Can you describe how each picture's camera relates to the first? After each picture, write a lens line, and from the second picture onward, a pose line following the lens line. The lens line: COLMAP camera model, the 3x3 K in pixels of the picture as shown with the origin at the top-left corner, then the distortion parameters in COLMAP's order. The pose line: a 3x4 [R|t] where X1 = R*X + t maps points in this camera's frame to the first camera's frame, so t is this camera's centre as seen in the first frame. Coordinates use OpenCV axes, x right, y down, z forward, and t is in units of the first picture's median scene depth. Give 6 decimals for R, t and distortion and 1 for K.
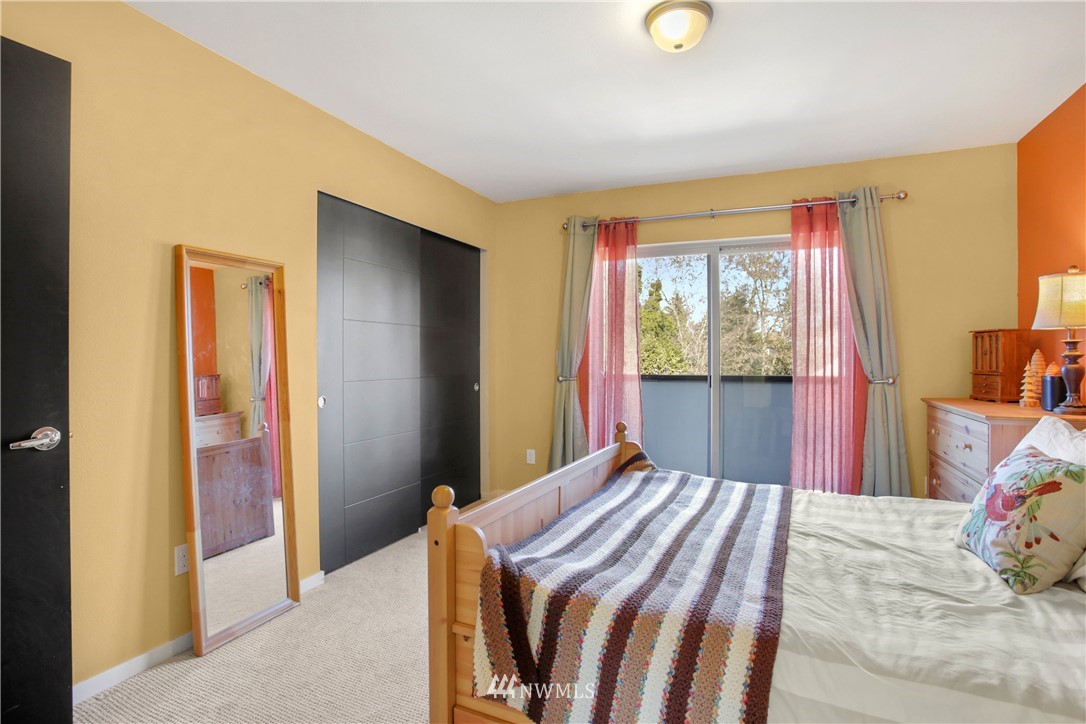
lens RADIAL K [[542.0, 0, 543.0], [0, 542.0, 362.0], [0, 0, 1]] dist [-0.073403, 0.031020]
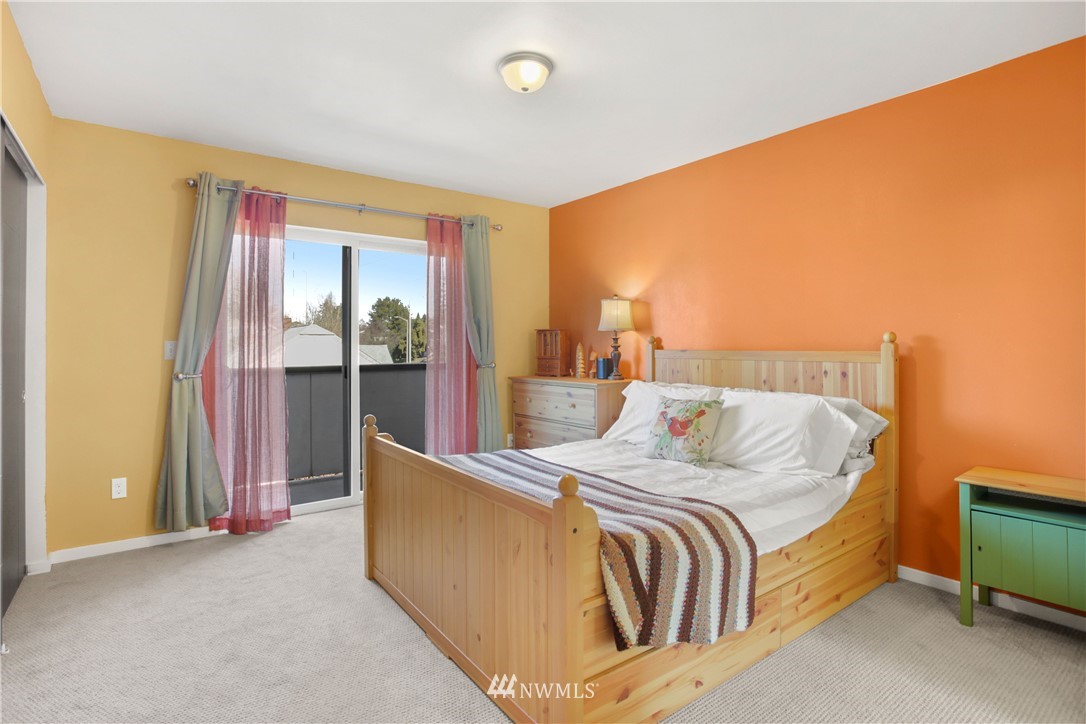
lens RADIAL K [[537.9, 0, 539.0], [0, 537.9, 346.6], [0, 0, 1]] dist [-0.070778, 0.029301]
pose [[0.495709, -0.000414, 0.868488, -0.492326], [0.013089, 0.999890, -0.006994, -0.000521], [-0.868390, 0.014835, 0.495660, 0.247308]]
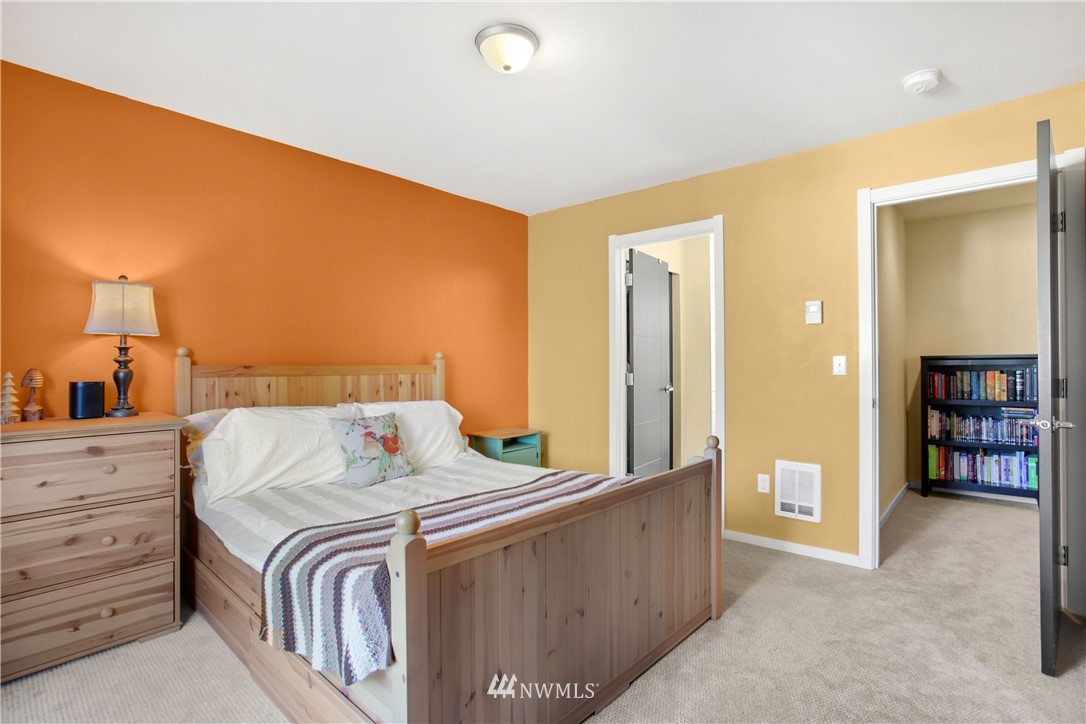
lens RADIAL K [[521.1, 0, 540.0], [0, 521.1, 351.2], [0, 0, 1]] dist [-0.039407, 0.000489]
pose [[-0.949182, 0.002662, 0.314716, -0.082567], [0.001051, 0.999985, -0.005287, -0.018110], [-0.314725, -0.004688, -0.949171, 1.270652]]
